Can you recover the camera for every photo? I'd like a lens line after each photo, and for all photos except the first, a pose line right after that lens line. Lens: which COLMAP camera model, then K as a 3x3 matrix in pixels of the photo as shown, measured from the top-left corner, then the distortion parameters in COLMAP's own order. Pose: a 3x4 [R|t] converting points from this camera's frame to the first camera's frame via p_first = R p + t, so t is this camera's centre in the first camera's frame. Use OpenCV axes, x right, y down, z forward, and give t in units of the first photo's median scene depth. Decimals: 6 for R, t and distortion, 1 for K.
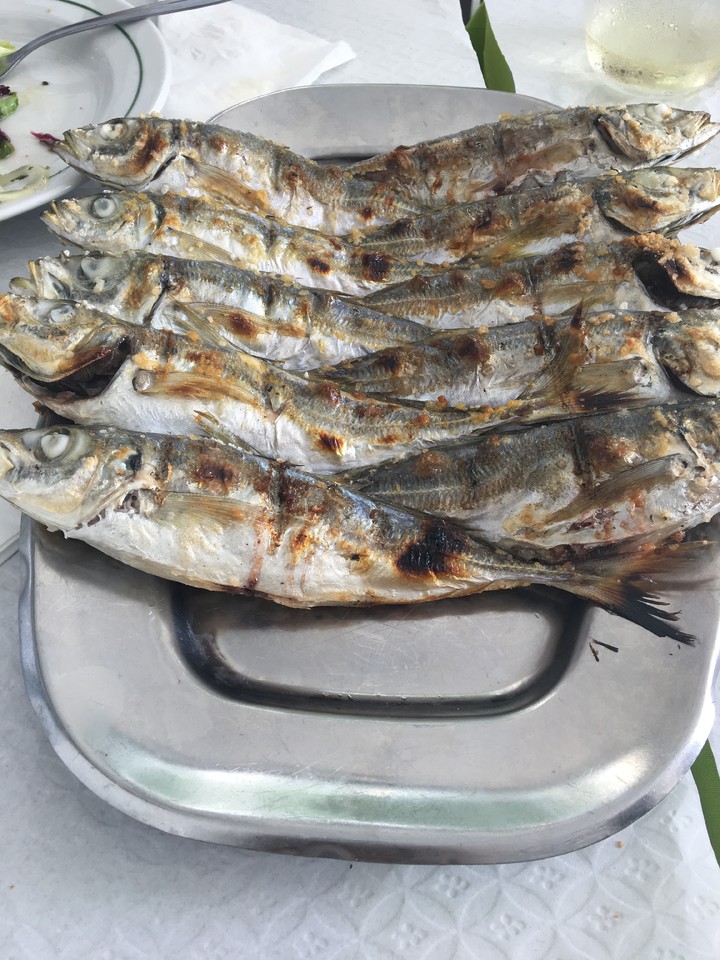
lens RADIAL K [[827.7, 0, 360.5], [0, 827.7, 498.8], [0, 0, 1]] dist [0.087267, -0.177977]
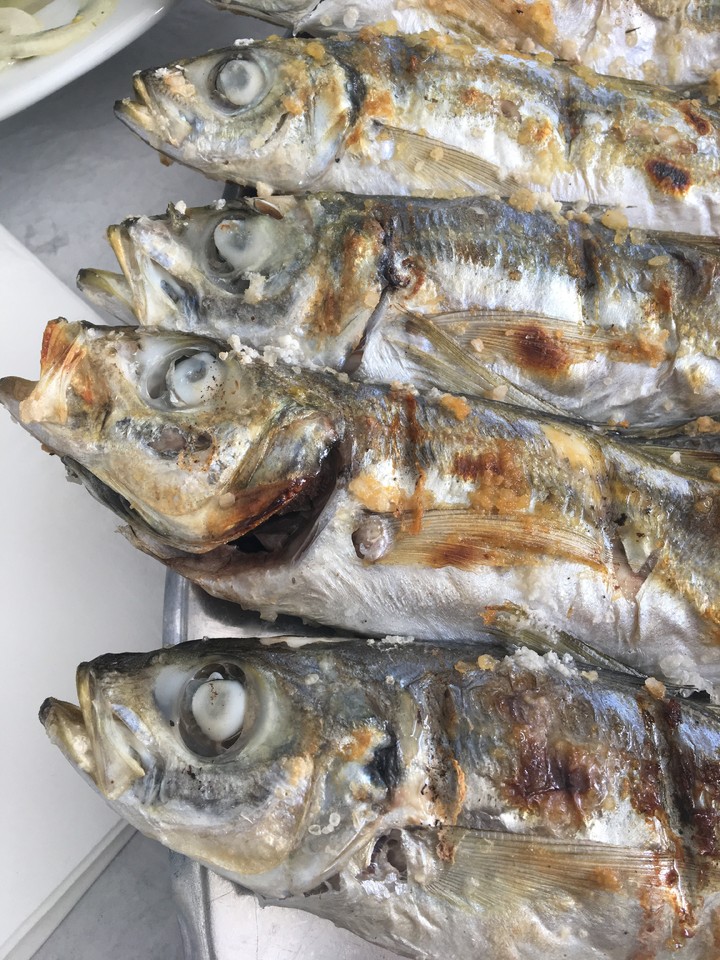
lens RADIAL K [[827.7, 0, 360.5], [0, 827.7, 498.8], [0, 0, 1]] dist [0.087267, -0.177977]
pose [[0.995082, -0.001489, -0.099040, -0.202507], [0.032748, 0.948603, 0.314768, -0.288091], [0.093481, -0.316464, 0.943987, 0.504384]]
